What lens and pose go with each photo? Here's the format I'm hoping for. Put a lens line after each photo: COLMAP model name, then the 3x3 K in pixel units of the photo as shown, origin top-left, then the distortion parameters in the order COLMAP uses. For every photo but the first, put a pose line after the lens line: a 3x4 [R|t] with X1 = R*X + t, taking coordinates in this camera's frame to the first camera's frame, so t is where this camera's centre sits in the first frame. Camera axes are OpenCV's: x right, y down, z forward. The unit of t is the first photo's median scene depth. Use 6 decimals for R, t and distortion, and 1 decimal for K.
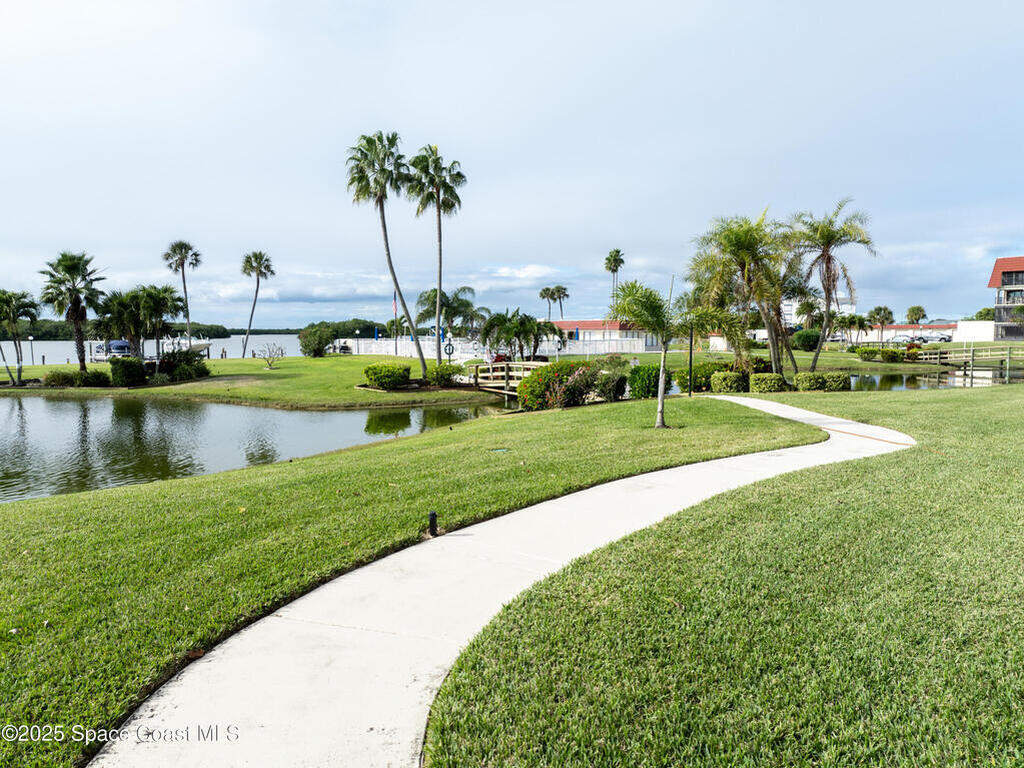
lens RADIAL K [[724.8, 0, 514.2], [0, 724.8, 385.5], [0, 0, 1]] dist [-0.034125, -0.006885]
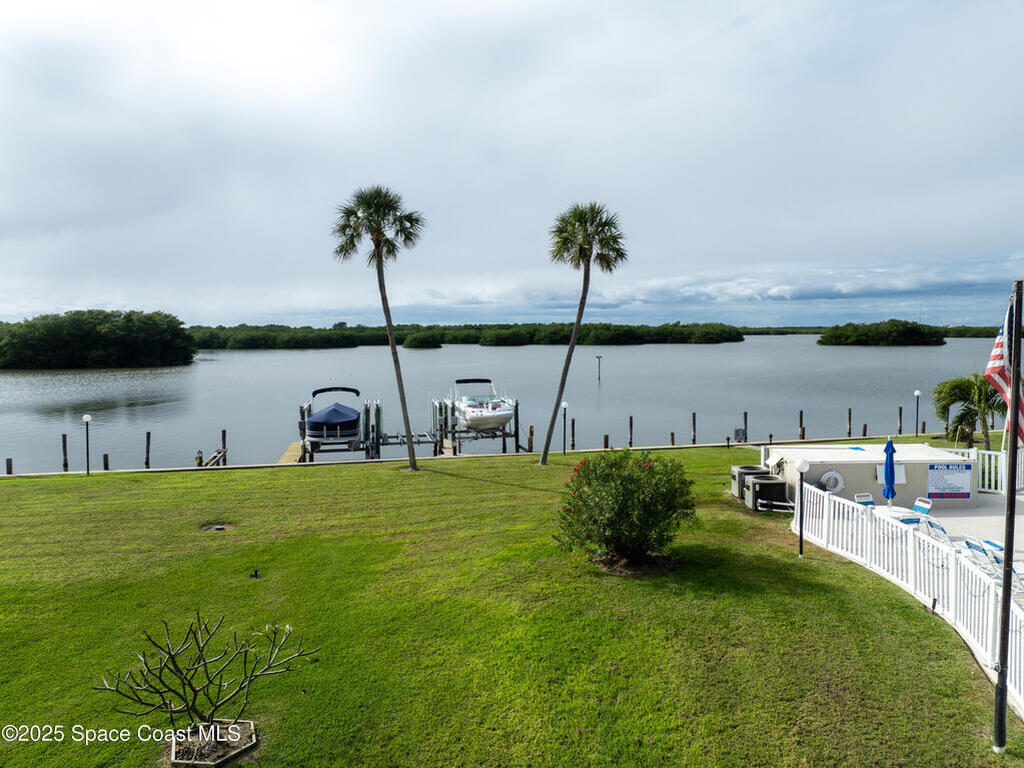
lens RADIAL K [[721.3, 0, 512.1], [0, 721.3, 360.4], [0, 0, 1]] dist [-0.040931, 0.001935]
pose [[0.757640, 0.022612, -0.652280, -0.220079], [-0.042185, 0.999006, -0.014368, -0.166664], [0.651307, 0.038402, 0.757842, 1.234984]]
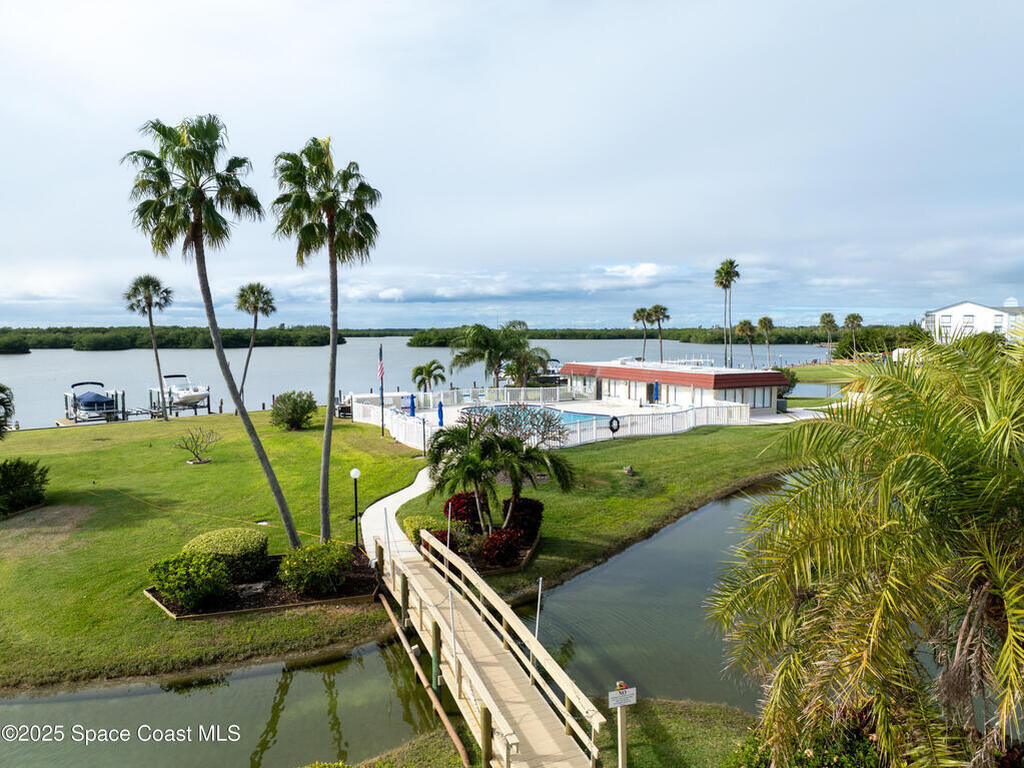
lens RADIAL K [[722.1, 0, 512.0], [0, 722.1, 384.0], [0, 0, 1]] dist [-0.037066, 0.006784]
pose [[0.984708, 0.011238, -0.173847, 0.129266], [-0.011096, 0.999937, 0.001790, -0.143284], [0.173856, 0.000167, 0.984771, 0.474888]]
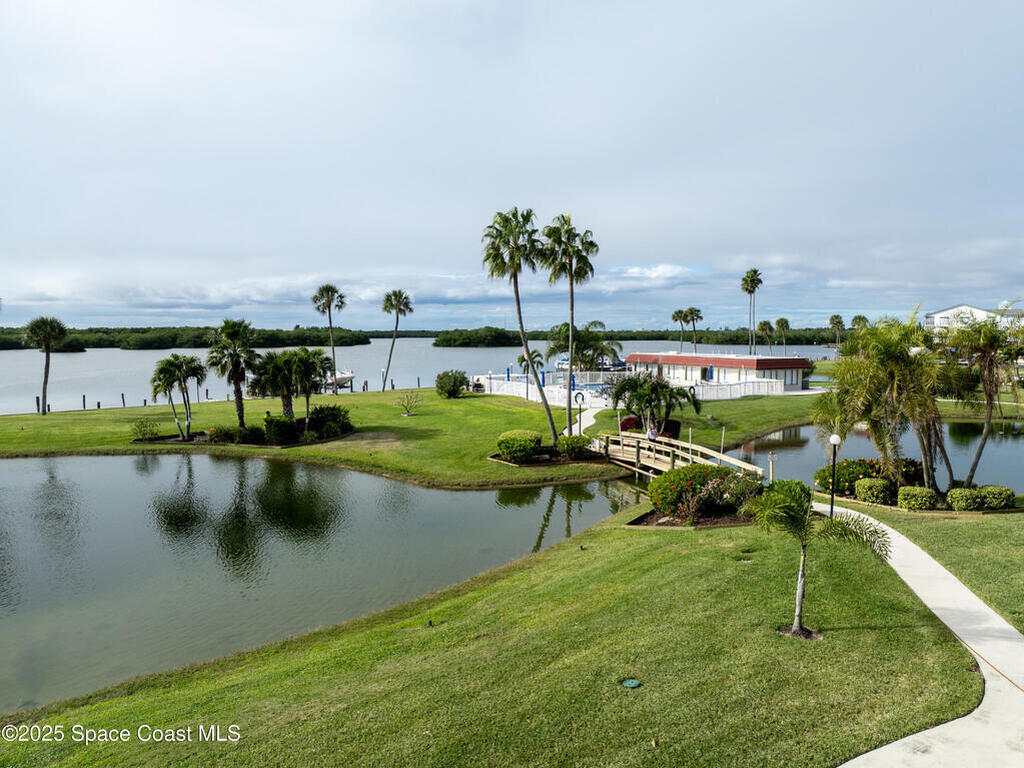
lens RADIAL K [[724.8, 0, 514.2], [0, 724.8, 385.5], [0, 0, 1]] dist [-0.034125, -0.006885]
pose [[0.984135, 0.012696, -0.176966, -0.002372], [-0.012745, 0.999918, 0.000862, -0.093367], [0.176963, 0.001407, 0.984217, -0.006509]]
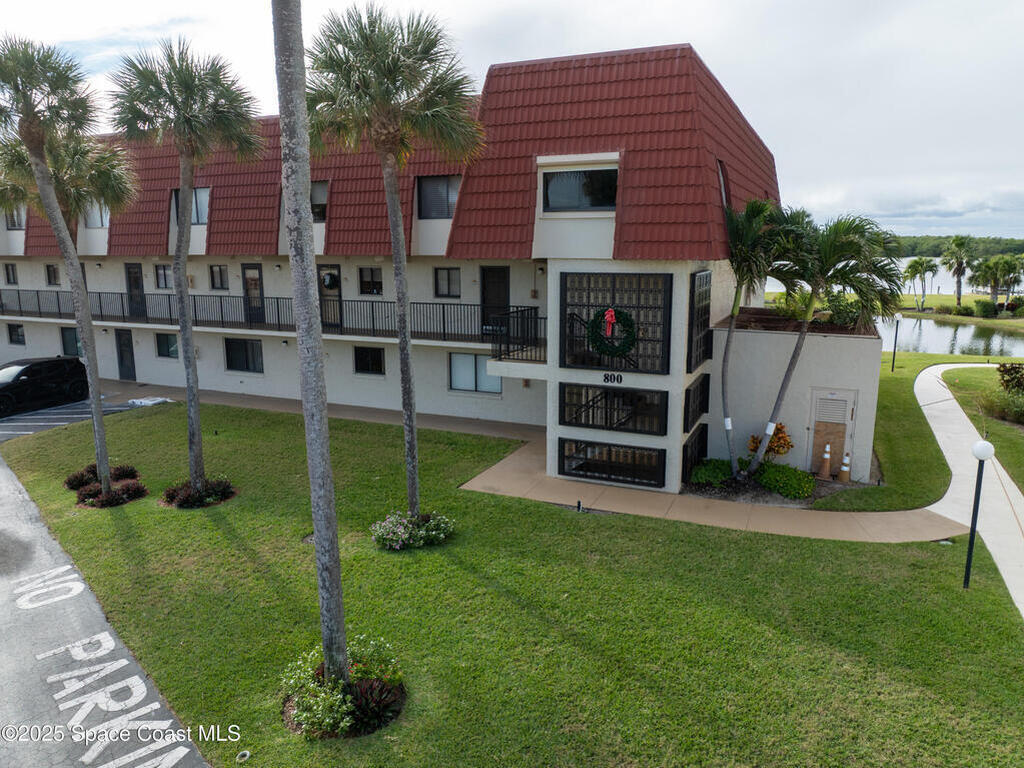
lens RADIAL K [[724.8, 0, 514.2], [0, 724.8, 385.5], [0, 0, 1]] dist [-0.034125, -0.006885]
pose [[0.435145, 0.172973, -0.883589, 0.466979], [-0.061351, 0.984788, 0.162570, -0.045842], [0.898268, -0.016533, 0.439138, -0.690575]]
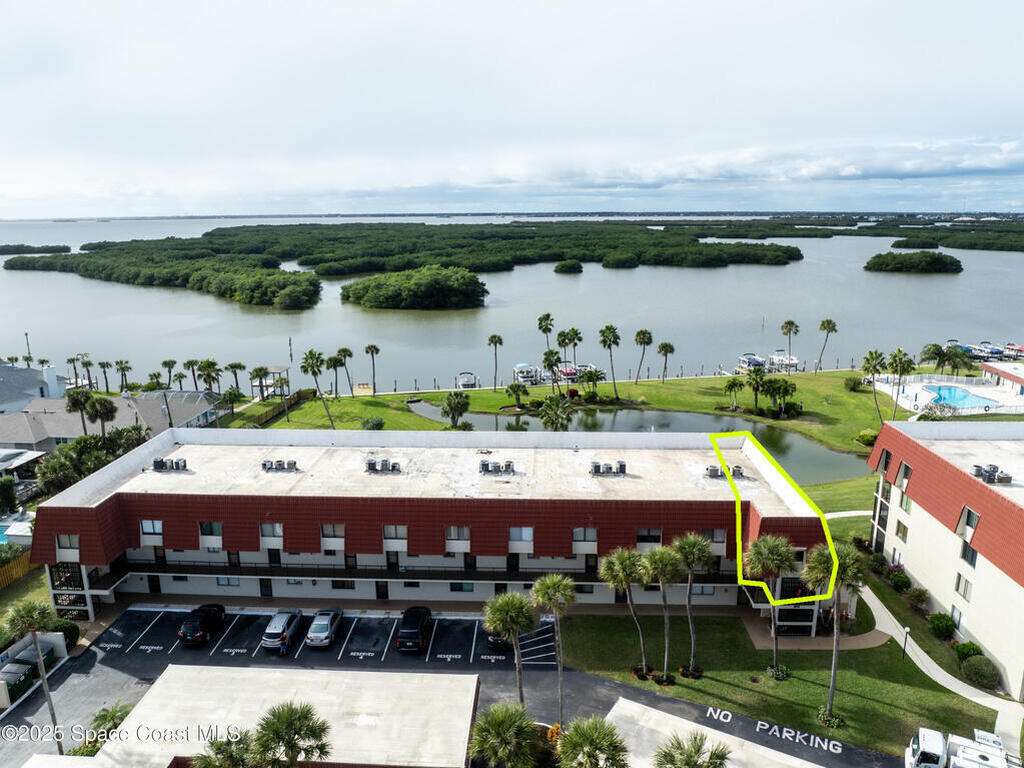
lens RADIAL K [[724.8, 0, 514.2], [0, 724.8, 385.5], [0, 0, 1]] dist [-0.034125, -0.006885]
pose [[0.735794, 0.154722, -0.659293, 0.551882], [-0.043779, 0.982382, 0.181686, -0.592343], [0.675788, -0.104820, 0.729604, -1.712742]]
